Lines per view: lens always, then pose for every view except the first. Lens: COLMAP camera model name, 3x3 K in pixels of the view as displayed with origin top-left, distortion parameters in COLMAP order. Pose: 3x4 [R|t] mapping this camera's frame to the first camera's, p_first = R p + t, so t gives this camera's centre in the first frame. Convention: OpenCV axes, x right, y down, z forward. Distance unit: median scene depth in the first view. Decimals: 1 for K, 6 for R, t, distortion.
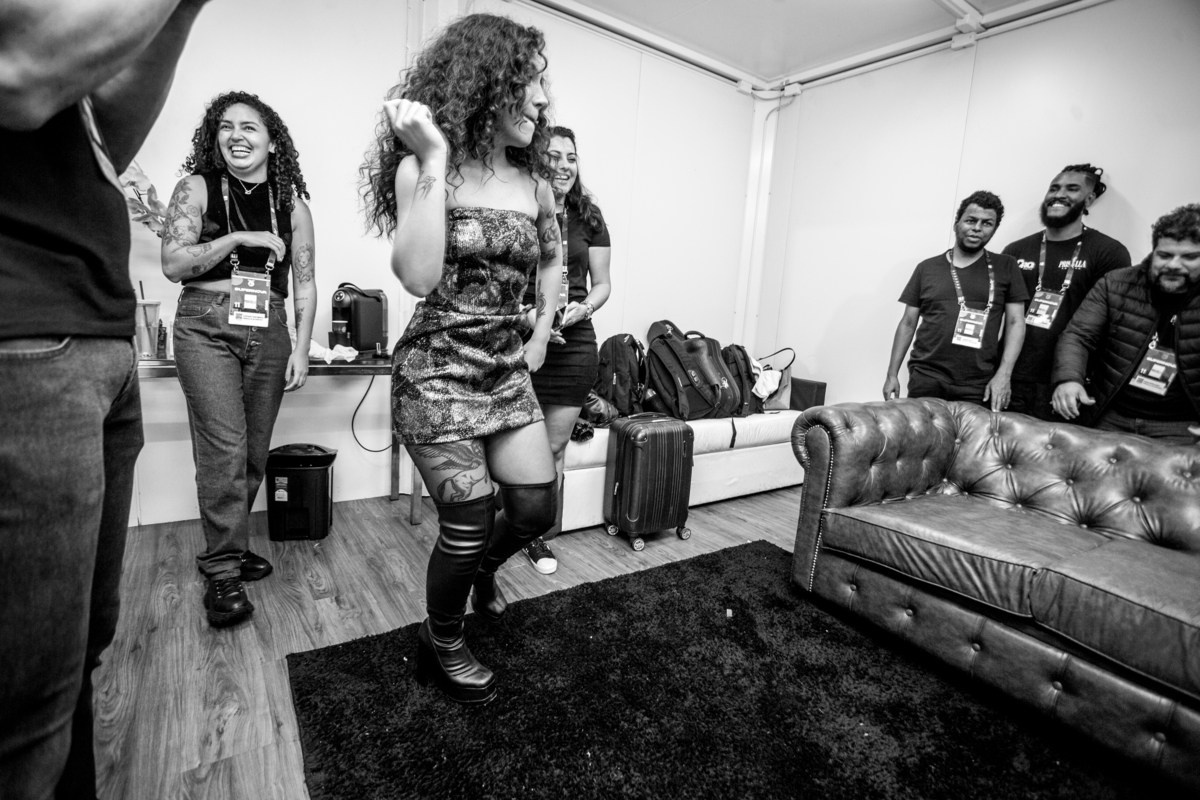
lens RADIAL K [[588.4, 0, 600.0], [0, 588.4, 400.0], [0, 0, 1]] dist [-0.061194, 0.029323]
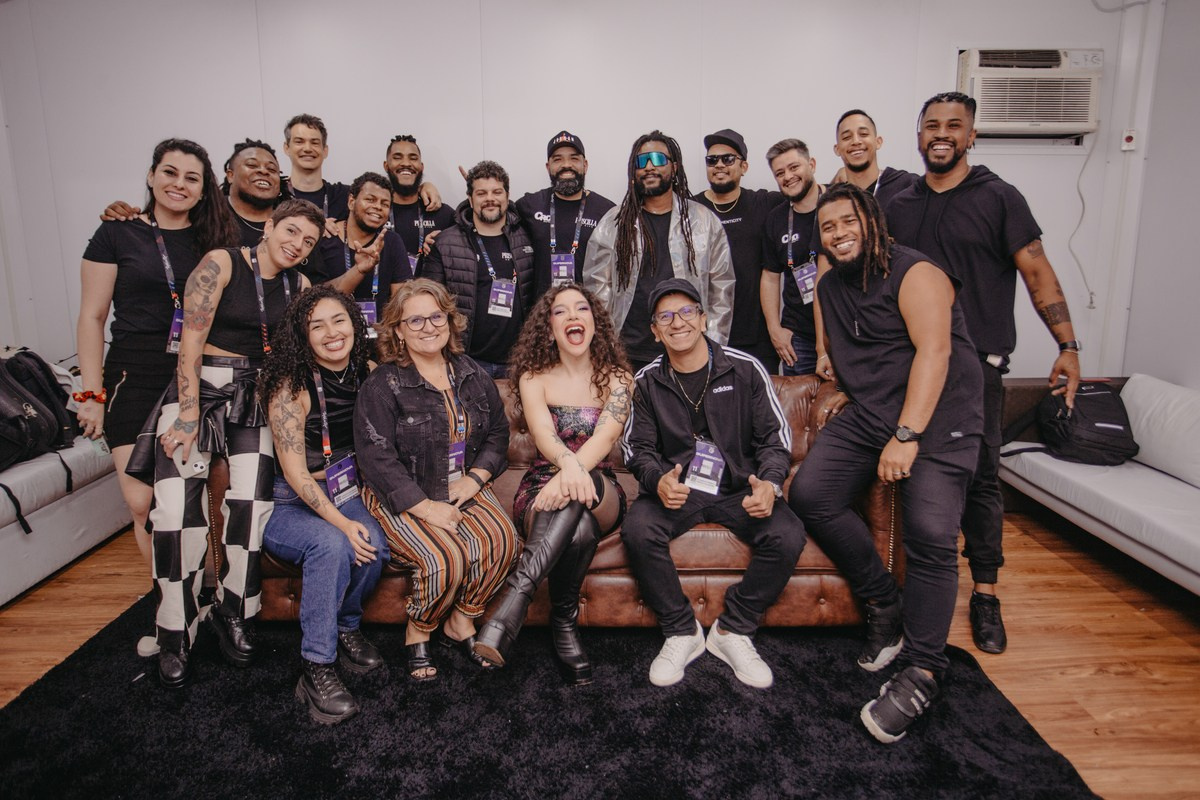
lens RADIAL K [[768.2, 0, 606.9], [0, 768.2, 381.9], [0, 0, 1]] dist [-0.058837, 0.044994]
pose [[0.551256, -0.220058, 0.804793, -0.219091], [0.170853, 0.973923, 0.149275, -0.126126], [-0.816655, 0.055212, 0.574478, -0.205557]]
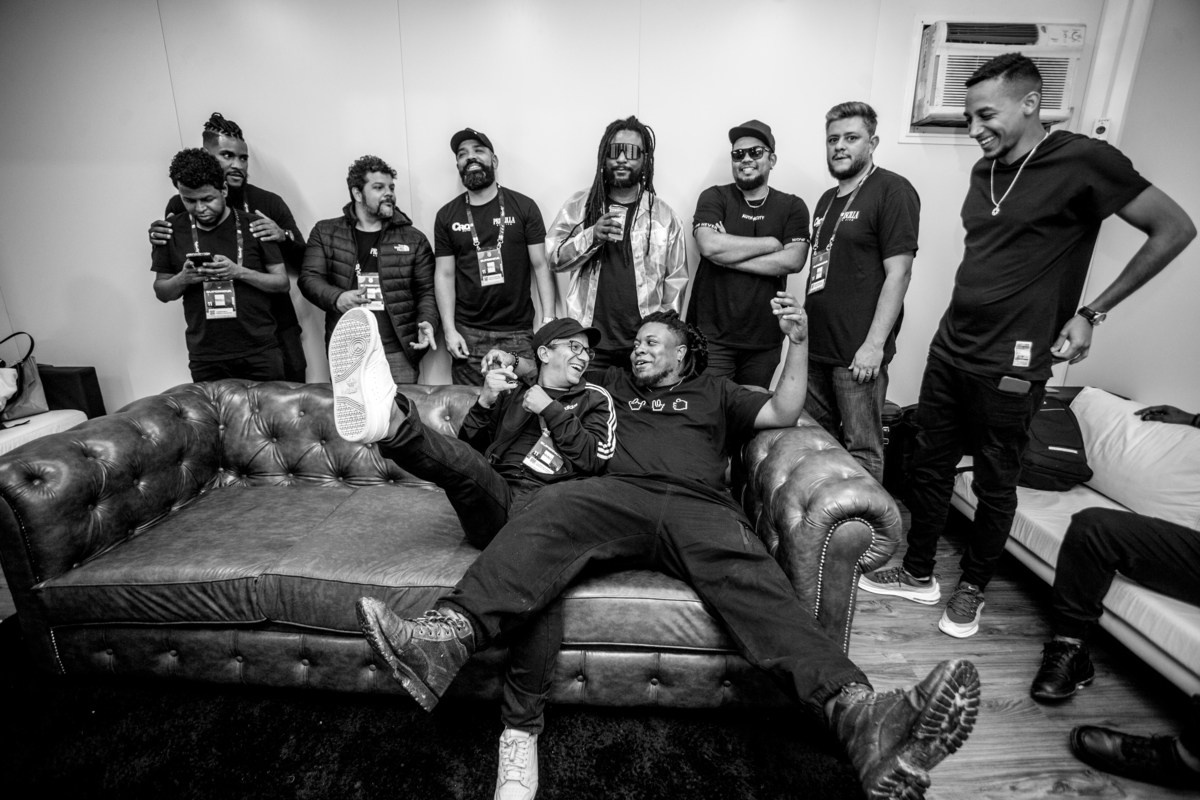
lens RADIAL K [[585.1, 0, 604.1], [0, 585.1, 401.7], [0, 0, 1]] dist [-0.060885, 0.024132]
pose [[0.568578, -0.294304, 0.768183, 0.291709], [0.156264, 0.955451, 0.250389, -0.119334], [-0.807651, -0.022326, 0.589238, -0.081684]]
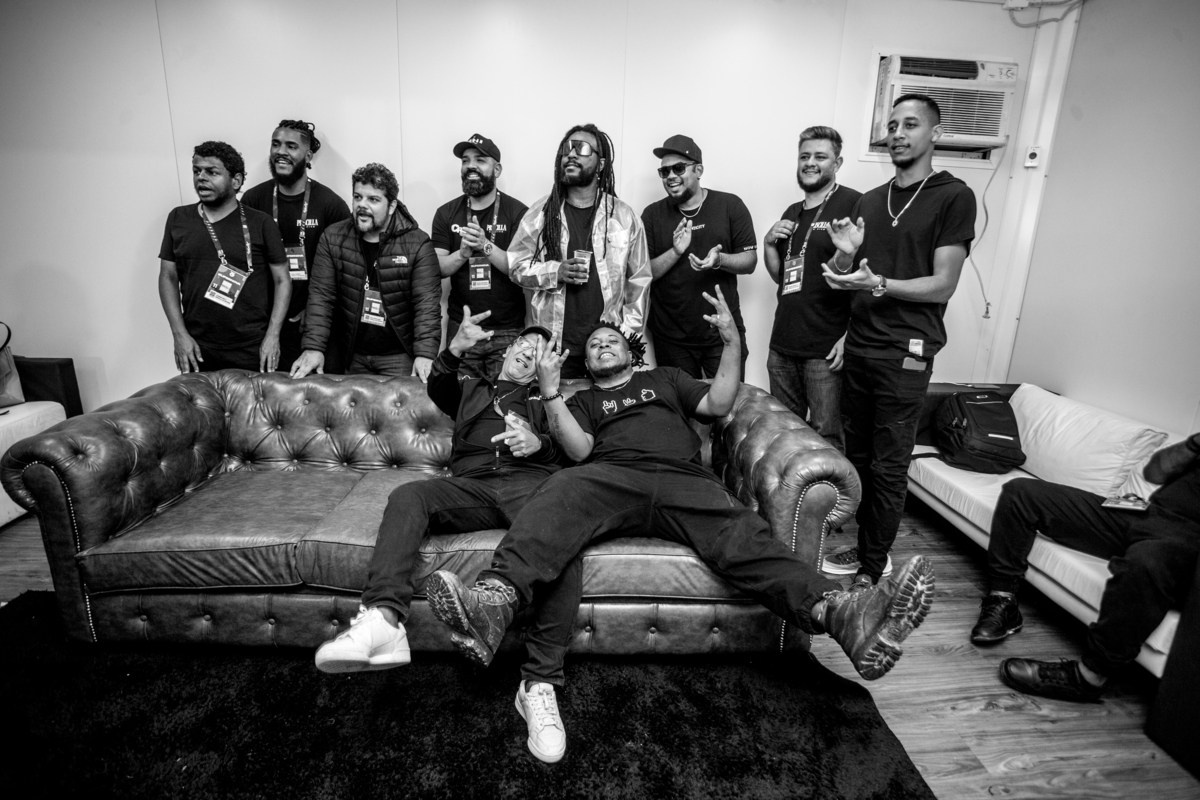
lens RADIAL K [[624.0, 0, 604.9], [0, 624.0, 401.0], [0, 0, 1]] dist [-0.060530, 0.029154]
pose [[0.507817, -0.277199, 0.815648, 0.108038], [0.133886, 0.960706, 0.243141, -0.132917], [-0.850997, -0.014267, 0.524977, -0.116838]]
